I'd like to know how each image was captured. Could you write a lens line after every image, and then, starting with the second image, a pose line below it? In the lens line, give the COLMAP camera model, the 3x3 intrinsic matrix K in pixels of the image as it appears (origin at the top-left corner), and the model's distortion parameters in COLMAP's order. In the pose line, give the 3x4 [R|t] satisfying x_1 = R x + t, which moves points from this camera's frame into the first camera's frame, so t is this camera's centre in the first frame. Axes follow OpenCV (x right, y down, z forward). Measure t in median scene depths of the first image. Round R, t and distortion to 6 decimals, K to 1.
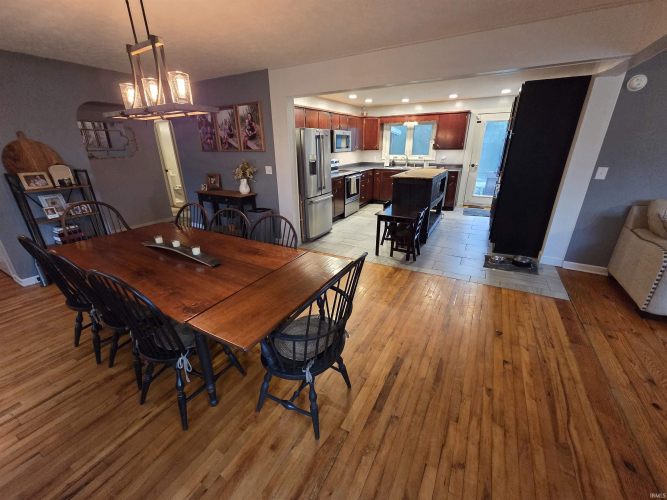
lens RADIAL K [[273.4, 0, 330.8], [0, 273.4, 249.7], [0, 0, 1]] dist [0.001698, -0.000312]
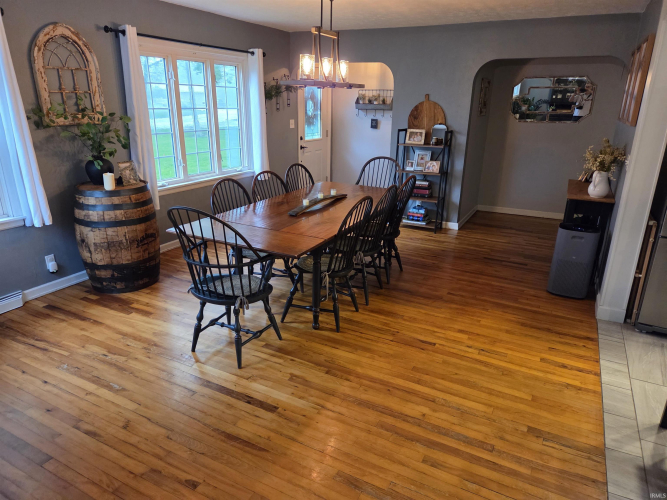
lens RADIAL K [[445.3, 0, 331.9], [0, 445.3, 251.8], [0, 0, 1]] dist [0.067868, -0.061554]
pose [[0.030013, 0.334406, -0.941951, 0.419378], [-0.370410, 0.879001, 0.300255, -0.130103], [0.928383, 0.339896, 0.150249, 0.276691]]
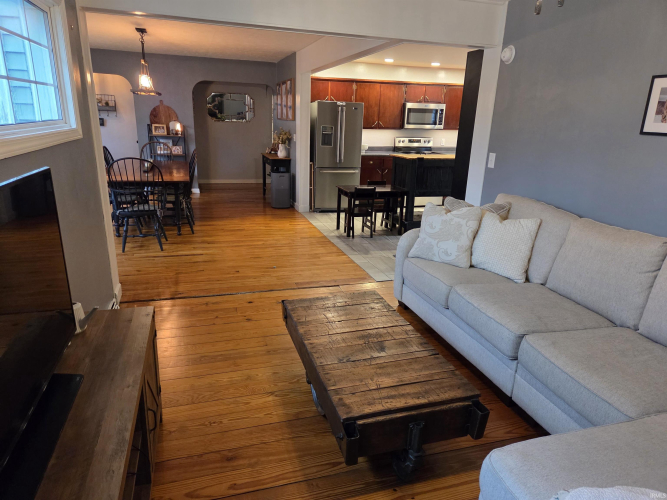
lens RADIAL K [[445.3, 0, 331.9], [0, 445.3, 251.8], [0, 0, 1]] dist [0.067868, -0.061554]
pose [[0.722204, 0.233240, -0.651169, 0.785213], [-0.287304, 0.957530, 0.024329, 0.042092], [0.629188, 0.169513, 0.758543, -0.131783]]
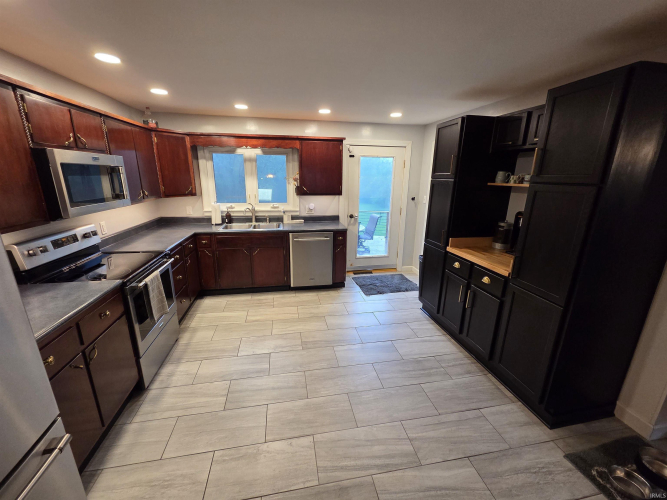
lens RADIAL K [[268.8, 0, 333.5], [0, 268.8, 250.0], [0, 0, 1]] dist [0.000826, 0.000009]
pose [[0.761480, -0.151271, 0.630289, 0.041822], [0.212662, 0.976867, -0.022475, -0.229219], [-0.612309, 0.151153, 0.776035, 0.535400]]
